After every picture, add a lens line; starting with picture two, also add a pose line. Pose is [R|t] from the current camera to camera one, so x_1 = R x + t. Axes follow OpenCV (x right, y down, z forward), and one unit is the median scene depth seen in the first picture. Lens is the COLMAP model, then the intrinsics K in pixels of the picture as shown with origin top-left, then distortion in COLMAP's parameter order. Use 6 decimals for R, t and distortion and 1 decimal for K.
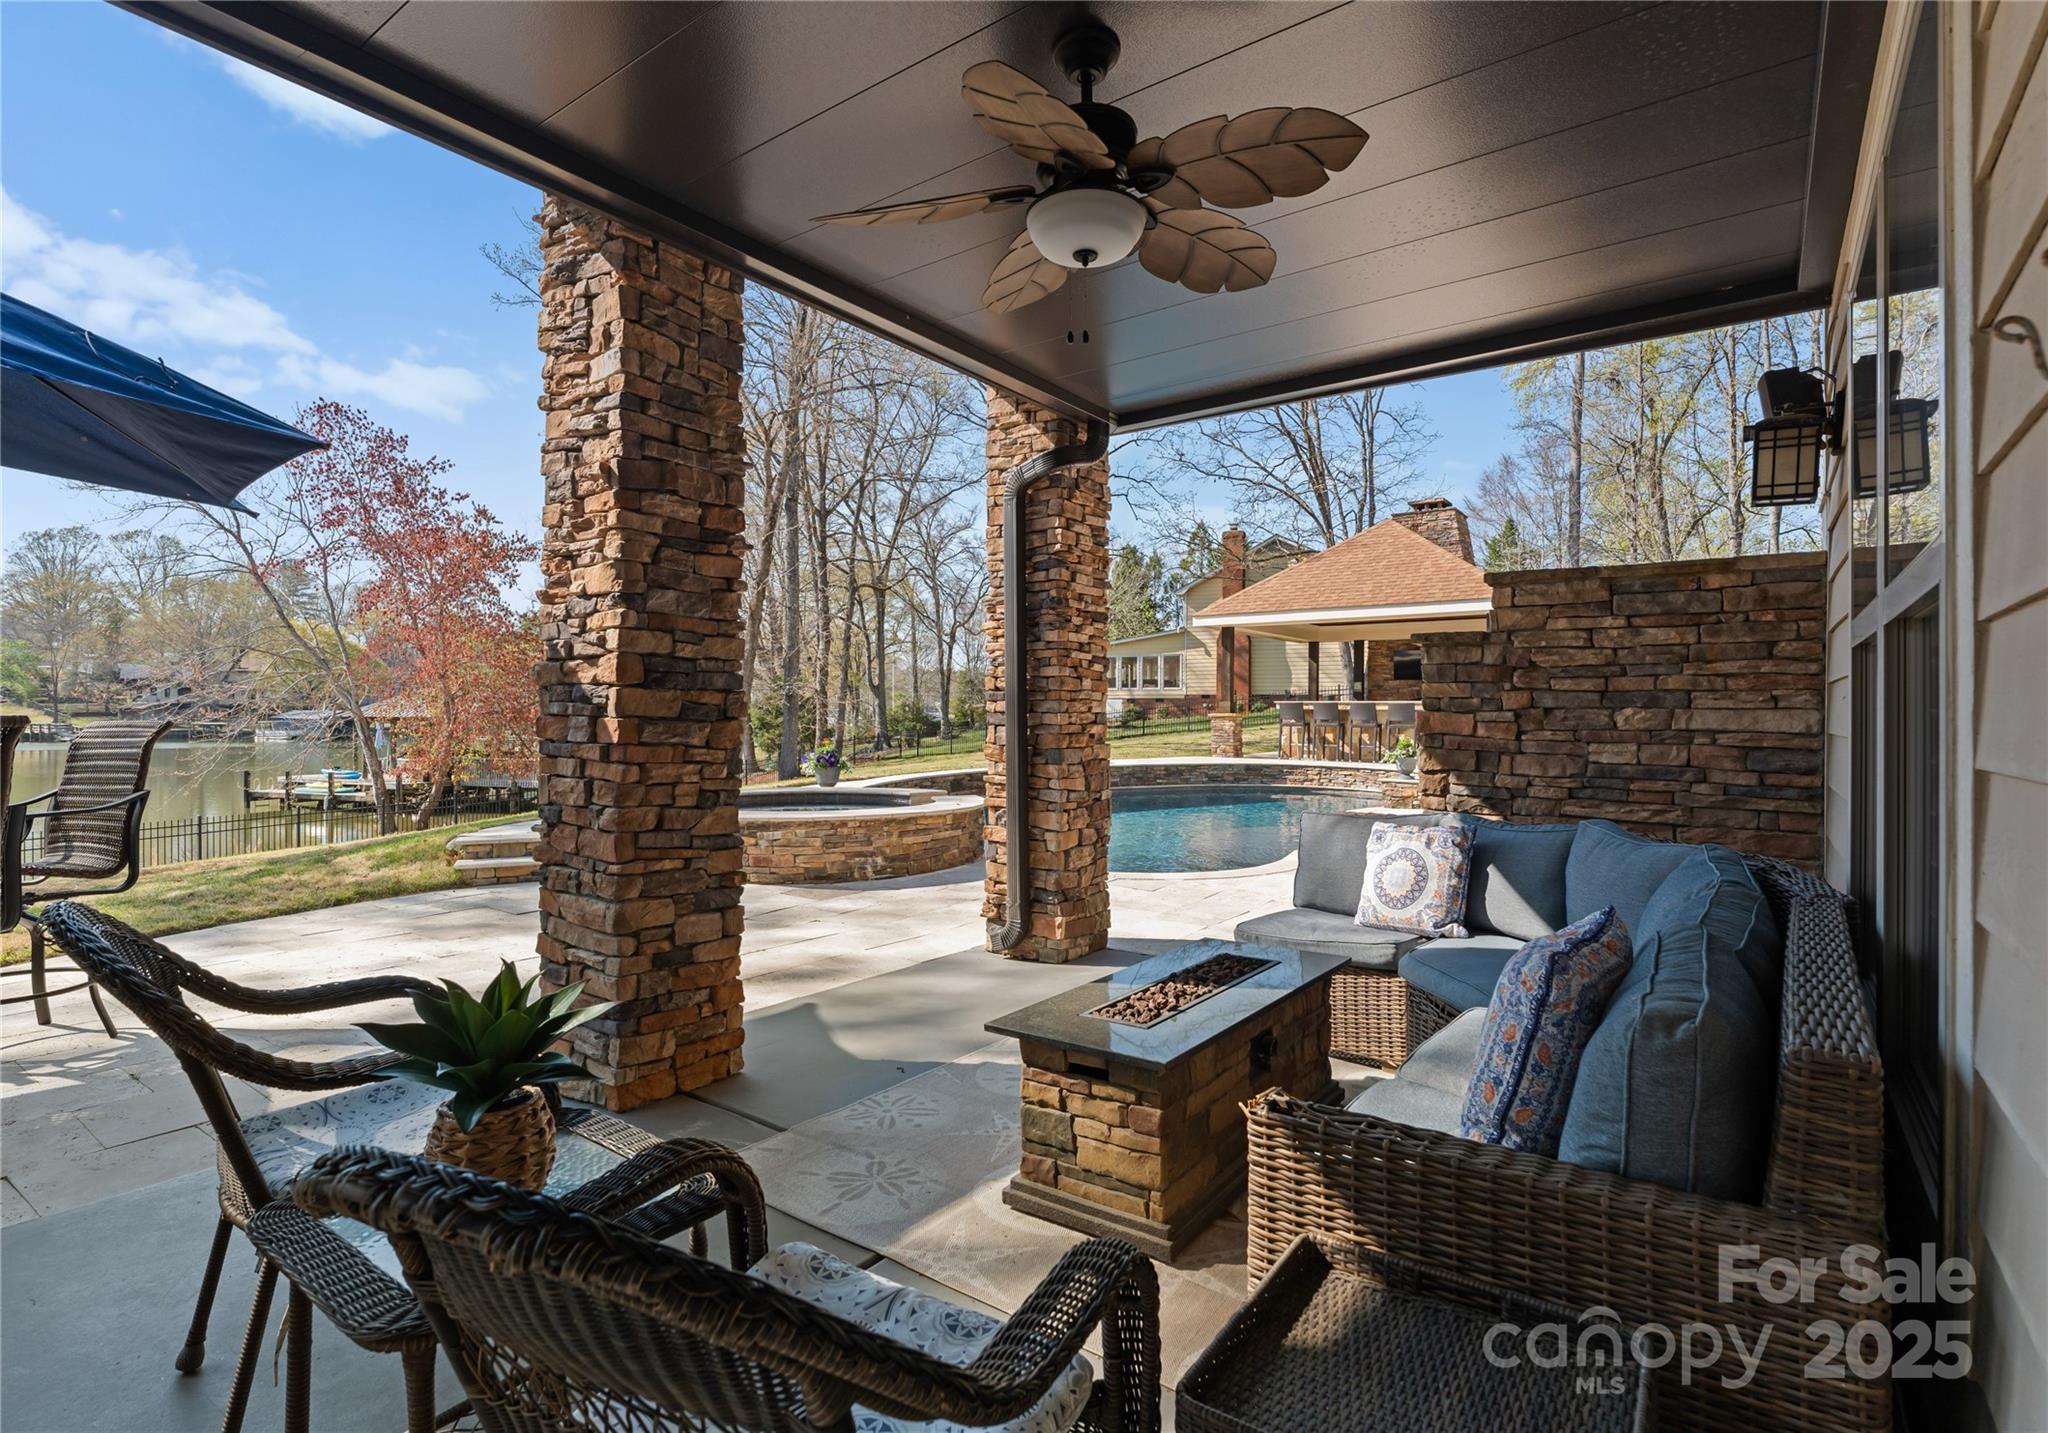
lens RADIAL K [[990.6, 0, 1028.3], [0, 990.6, 716.4], [0, 0, 1]] dist [-0.002462, -0.000481]
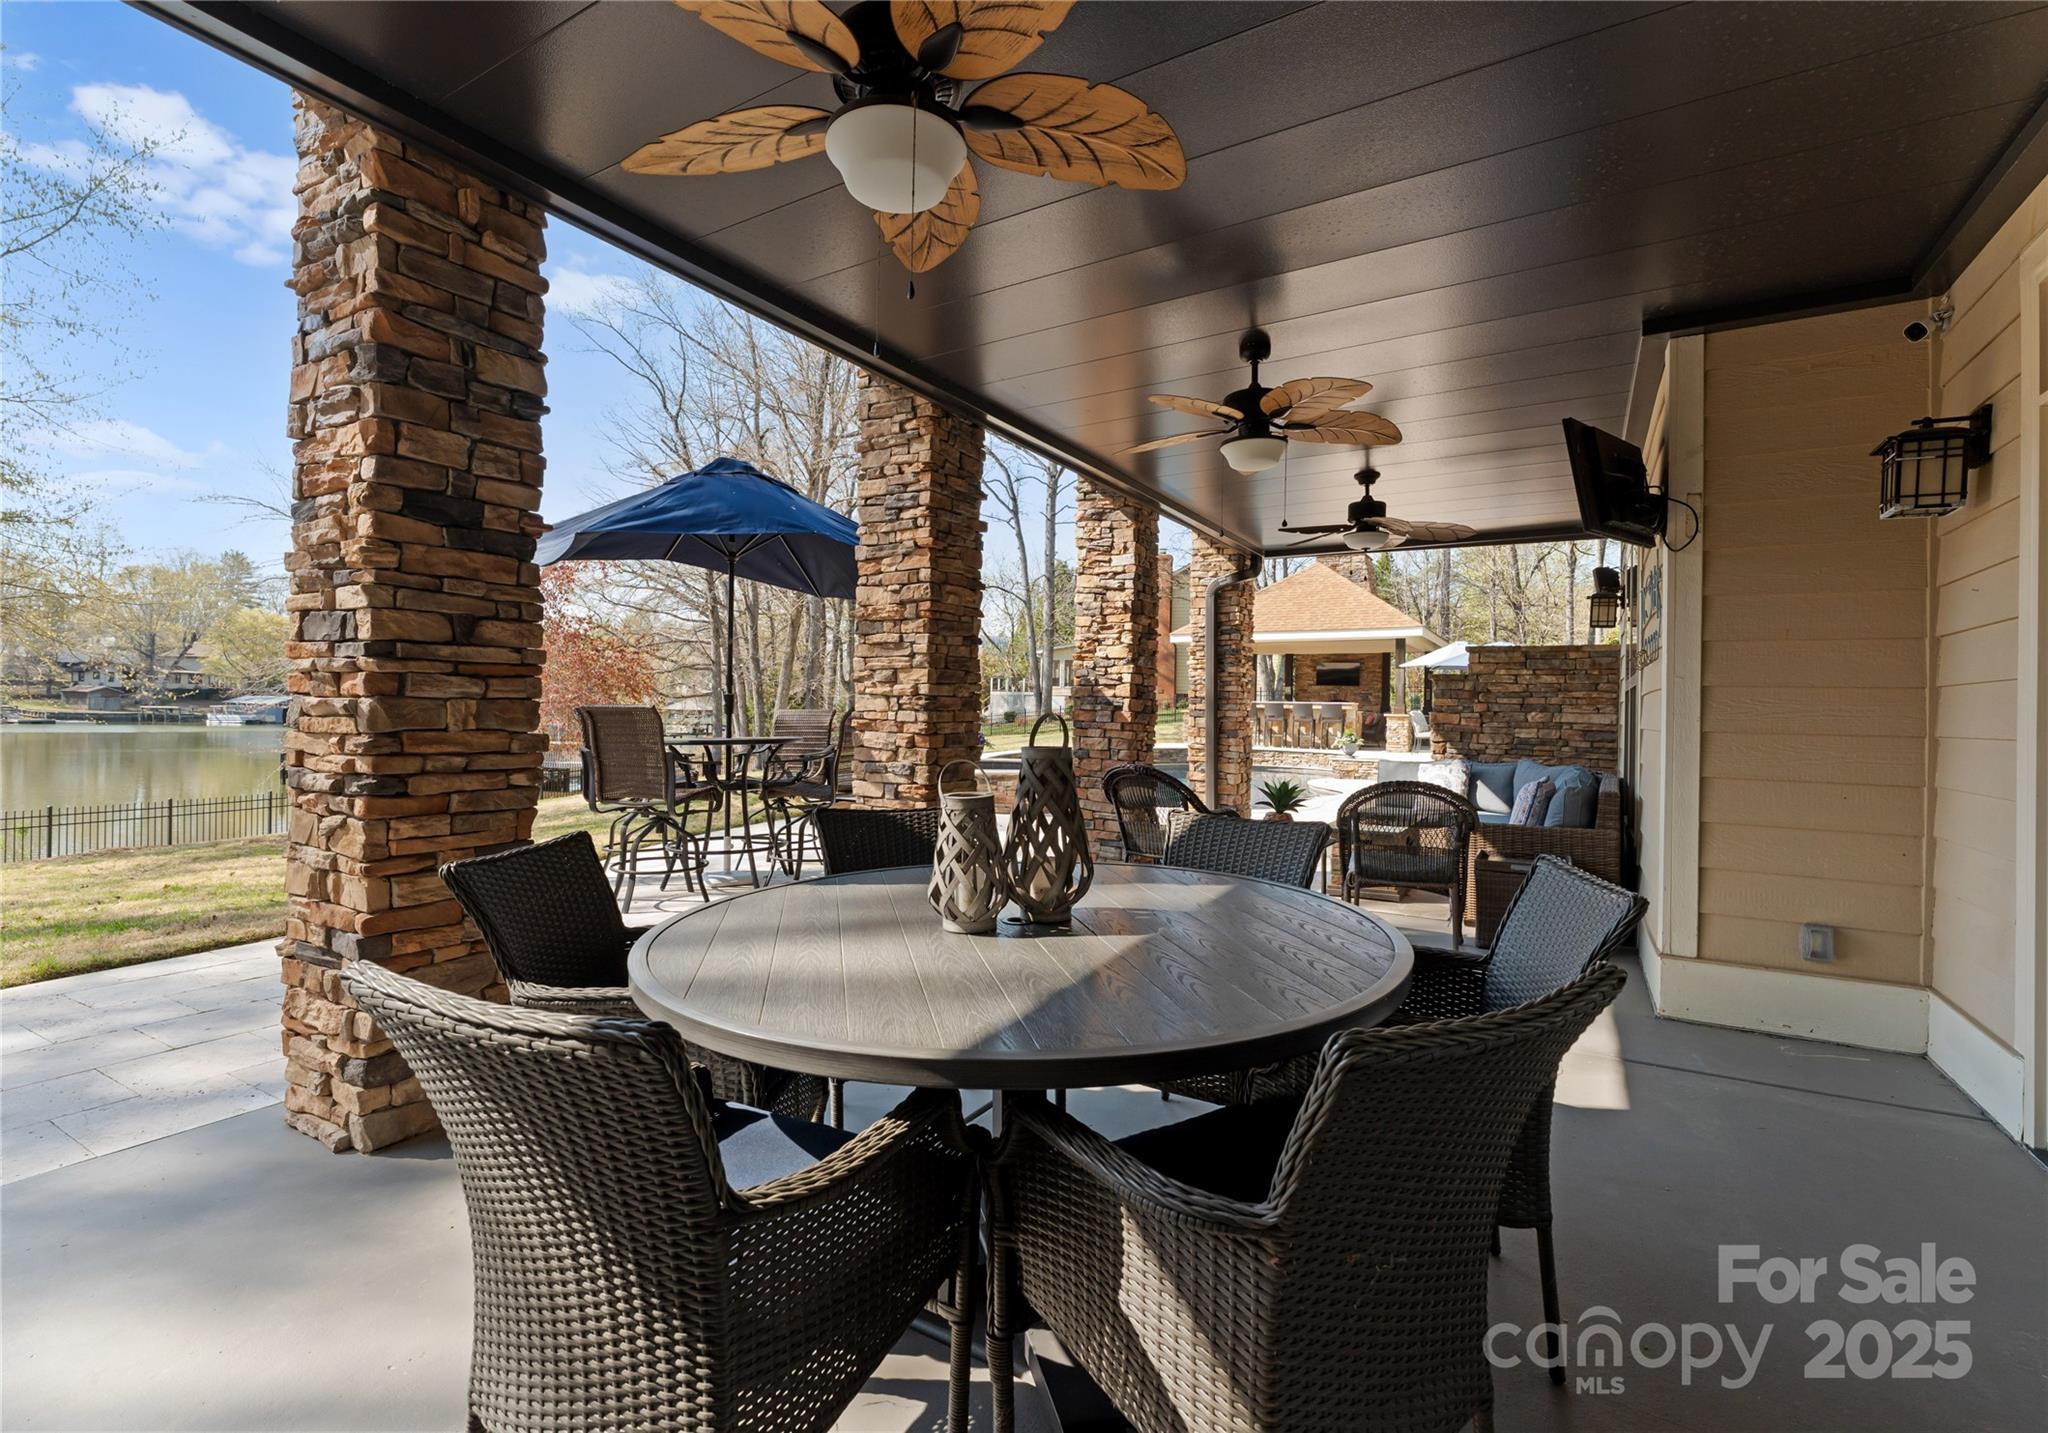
lens RADIAL K [[952.9, 0, 1016.3], [0, 952.9, 709.5], [0, 0, 1]] dist [0.035600, 0.000096]
pose [[0.994597, 0.011468, 0.103177, -0.755600], [-0.011413, 0.999934, -0.001129, 0.001221], [-0.103184, -0.000054, 0.994662, -1.004558]]
